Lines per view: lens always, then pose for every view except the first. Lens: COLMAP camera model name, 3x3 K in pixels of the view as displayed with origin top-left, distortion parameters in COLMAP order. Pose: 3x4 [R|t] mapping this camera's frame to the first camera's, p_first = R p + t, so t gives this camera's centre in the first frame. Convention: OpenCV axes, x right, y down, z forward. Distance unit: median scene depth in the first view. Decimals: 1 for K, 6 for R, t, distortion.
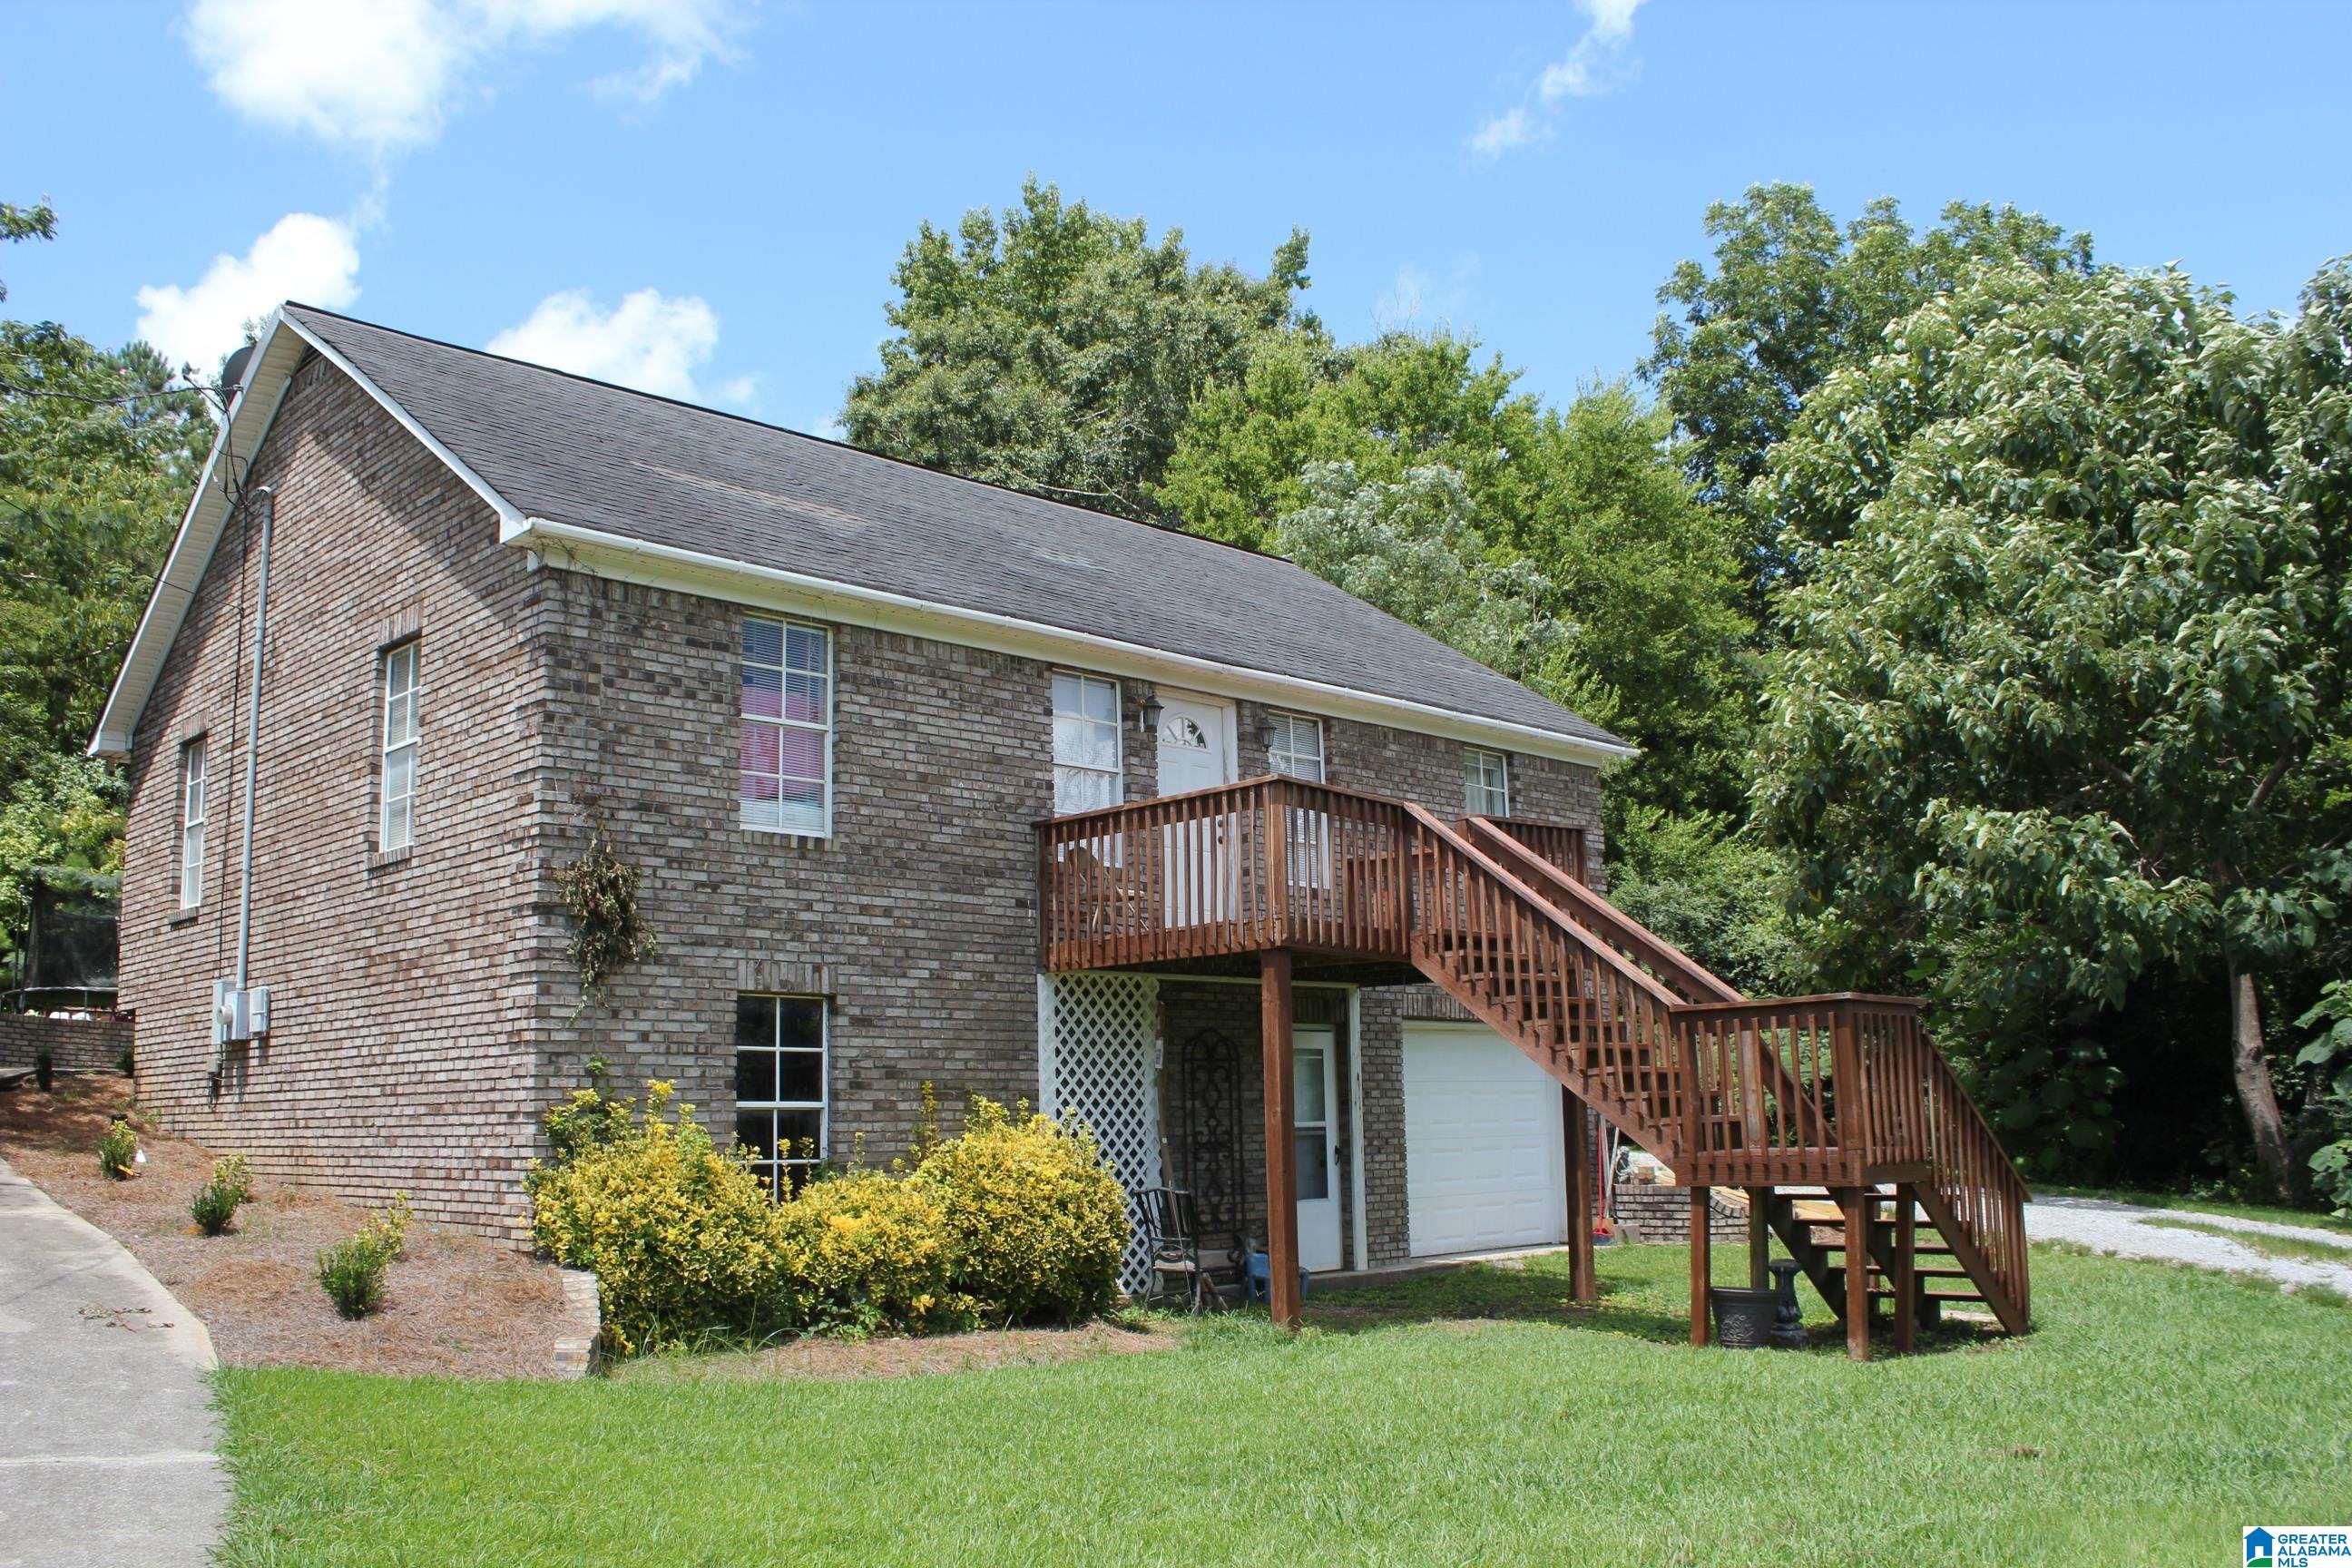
lens RADIAL K [[1999.8, 0, 1152.1], [0, 1999.8, 830.8], [0, 0, 1]] dist [-0.164876, 0.178837]
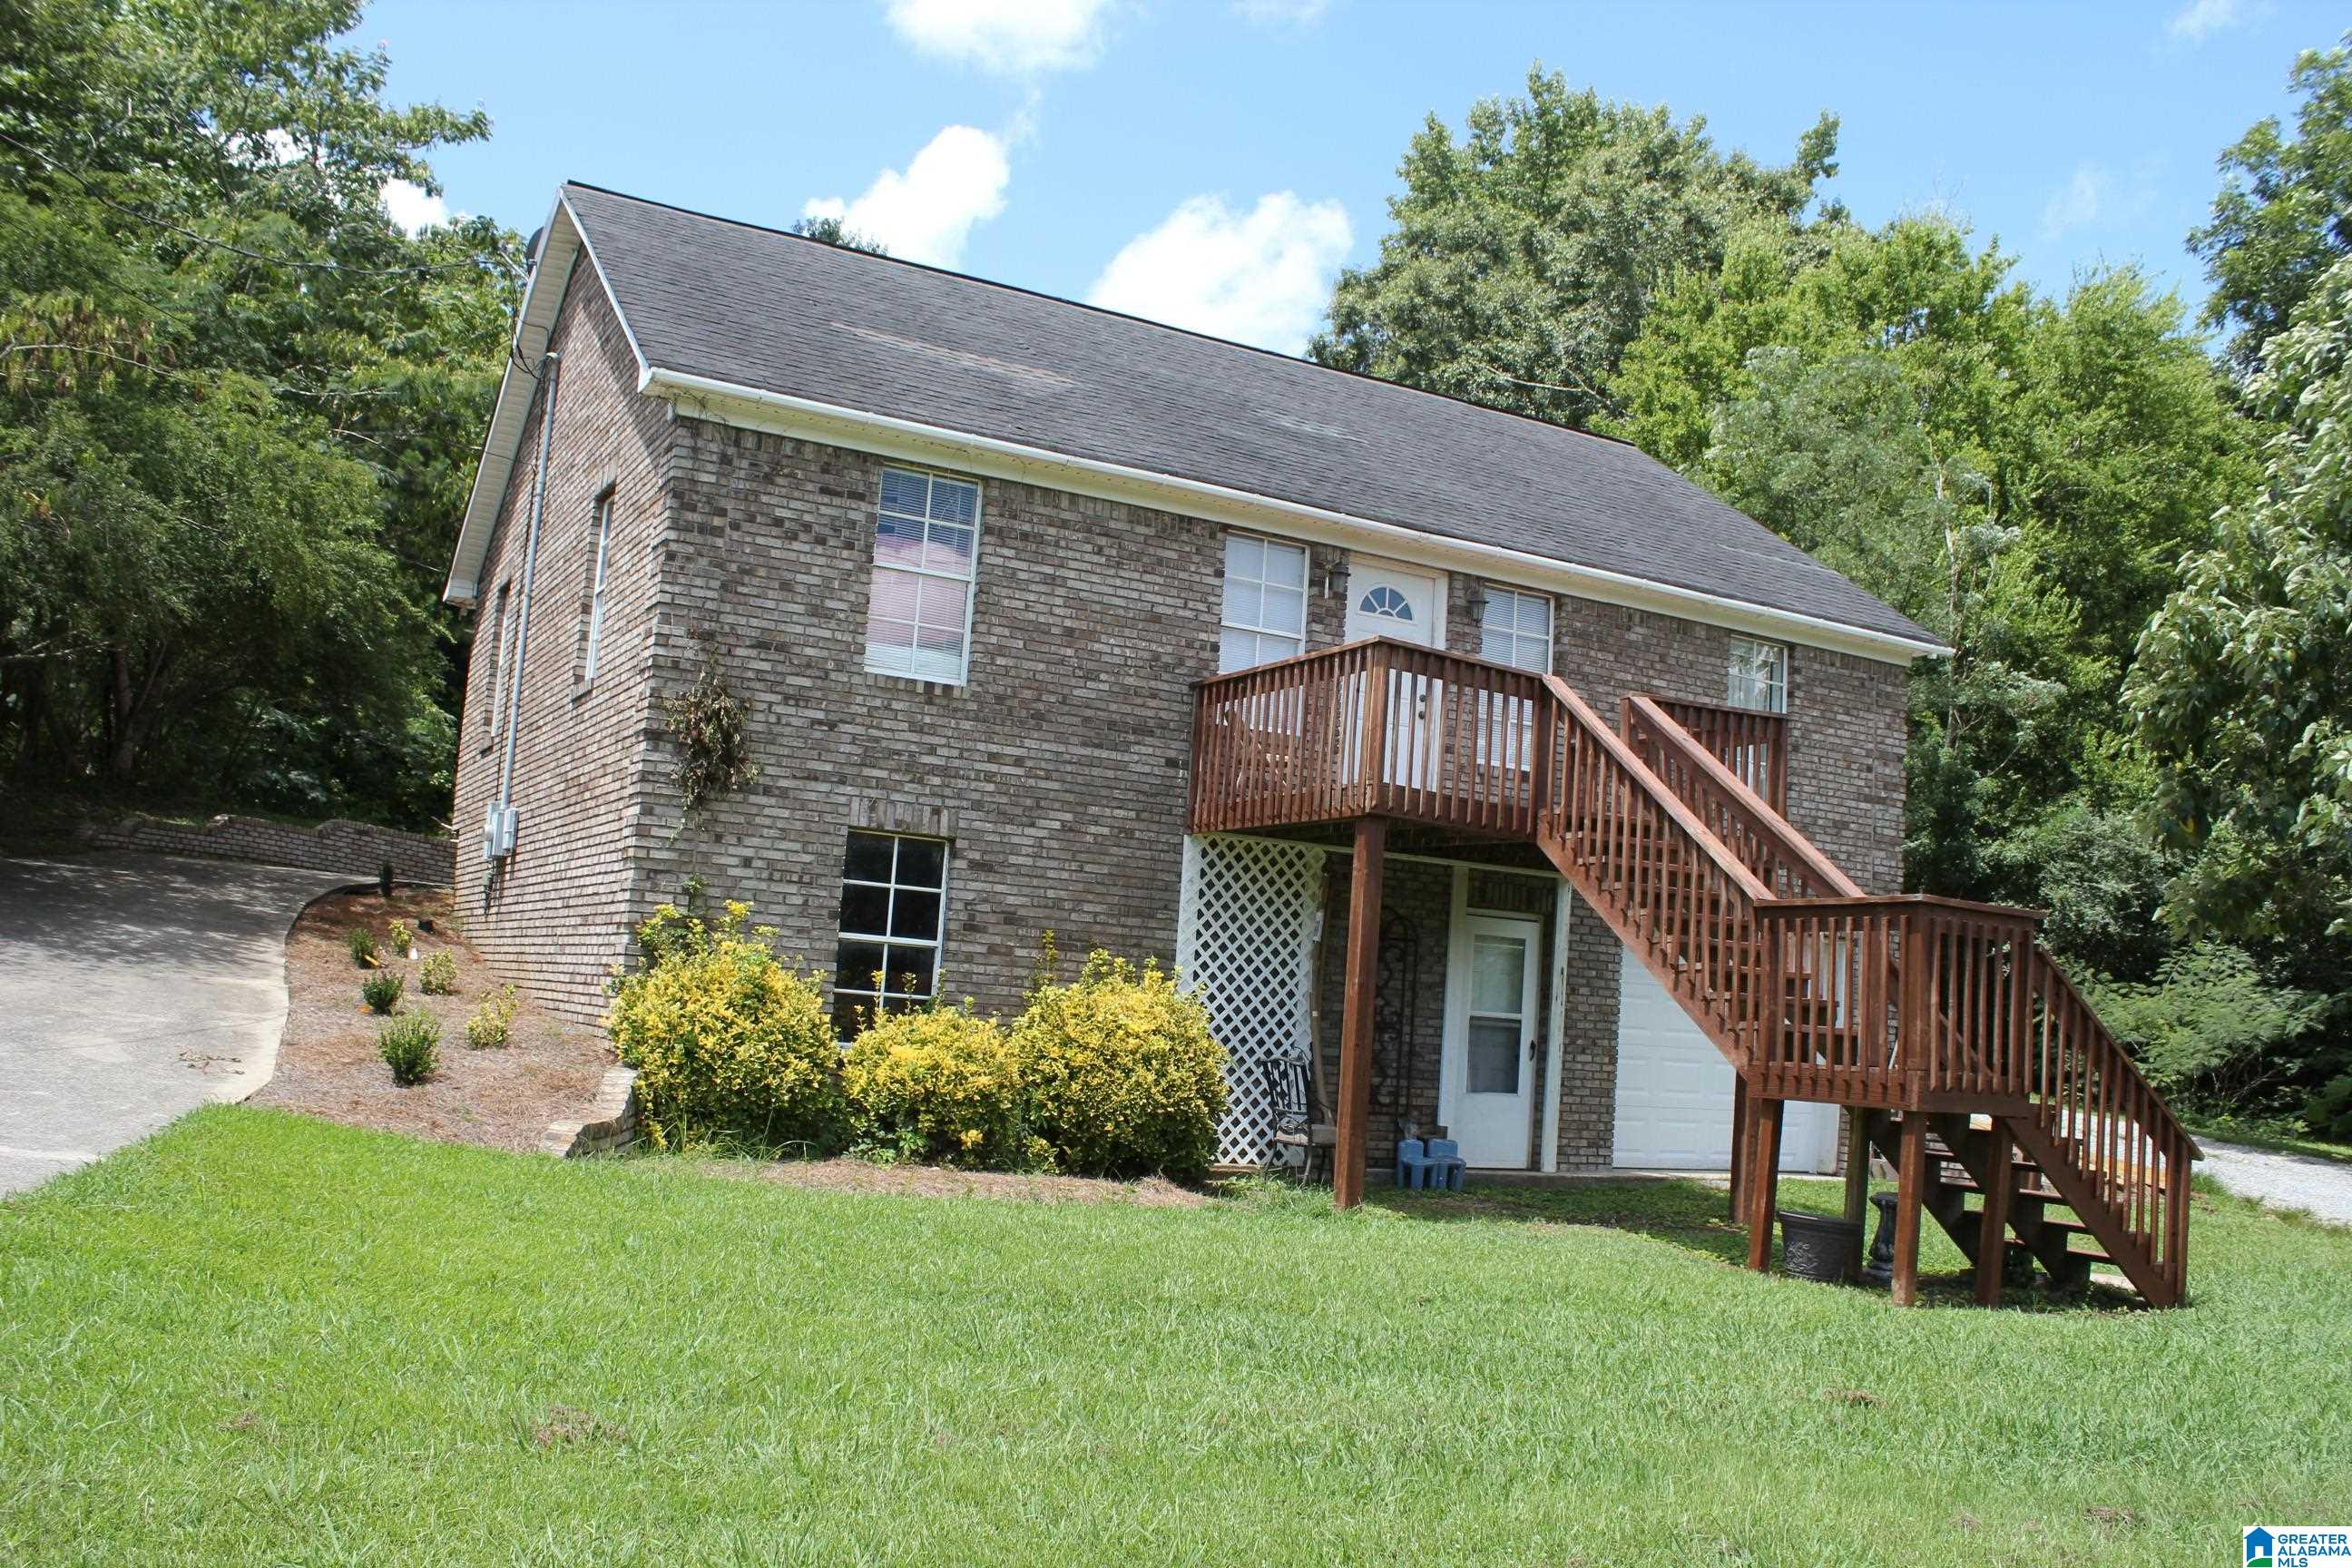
lens RADIAL K [[1999.8, 0, 1152.1], [0, 1999.8, 830.8], [0, 0, 1]] dist [-0.164876, 0.178837]
pose [[0.956983, 0.060140, -0.283844, 0.225566], [-0.047203, 0.997520, 0.052207, 0.019647], [0.286279, -0.036562, 0.957448, 0.041795]]
